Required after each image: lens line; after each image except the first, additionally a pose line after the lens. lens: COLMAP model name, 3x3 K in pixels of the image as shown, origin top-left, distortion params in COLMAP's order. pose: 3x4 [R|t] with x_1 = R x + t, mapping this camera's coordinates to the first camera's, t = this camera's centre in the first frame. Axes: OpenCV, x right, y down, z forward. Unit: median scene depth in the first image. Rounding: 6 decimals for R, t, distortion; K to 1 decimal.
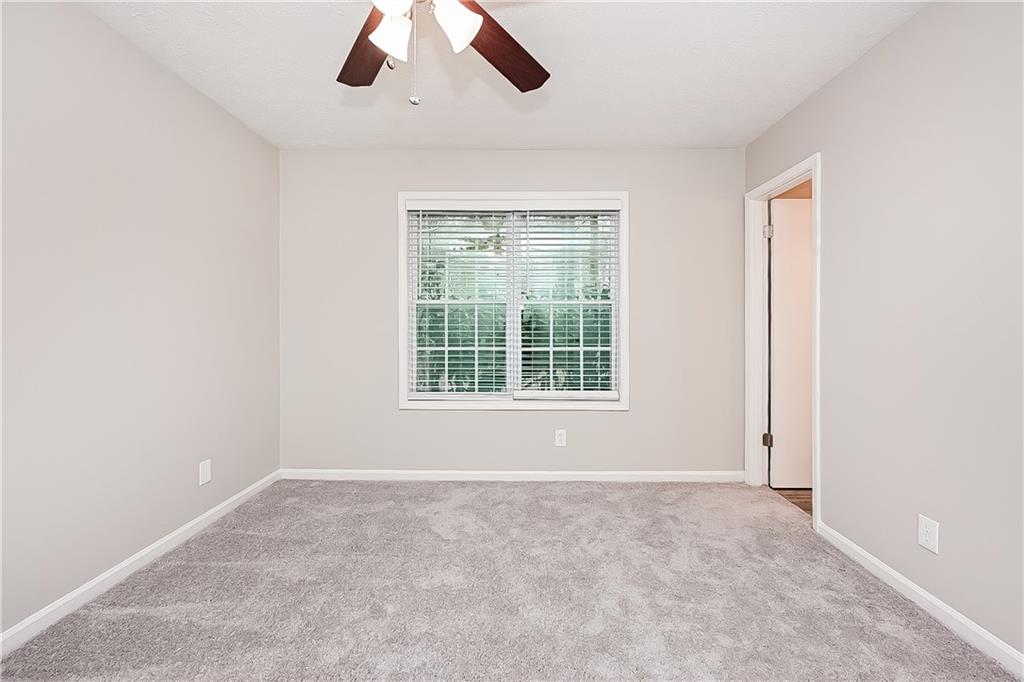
lens RADIAL K [[408.0, 0, 513.3], [0, 408.0, 329.6], [0, 0, 1]] dist [0.001167, -0.000003]
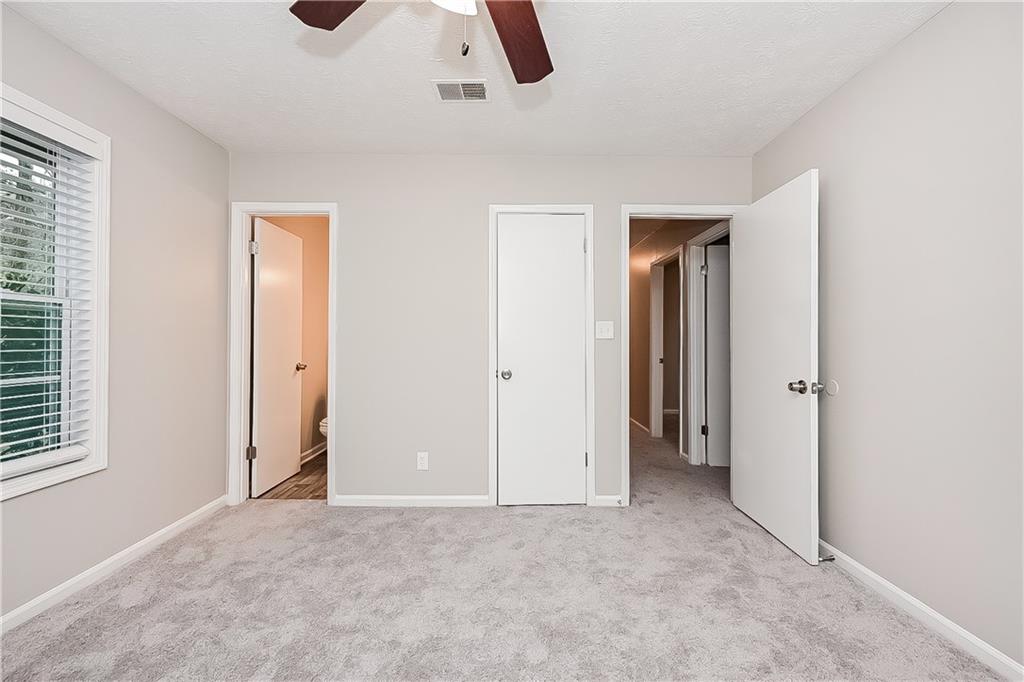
lens RADIAL K [[411.0, 0, 512.0], [0, 411.0, 341.0], [0, 0, 1]] dist [-0.016145, 0.006164]
pose [[-0.012560, -0.003292, 0.999916, -0.419050], [0.008156, 0.999961, 0.003395, -0.006311], [-0.999888, 0.008198, -0.012533, 0.376914]]
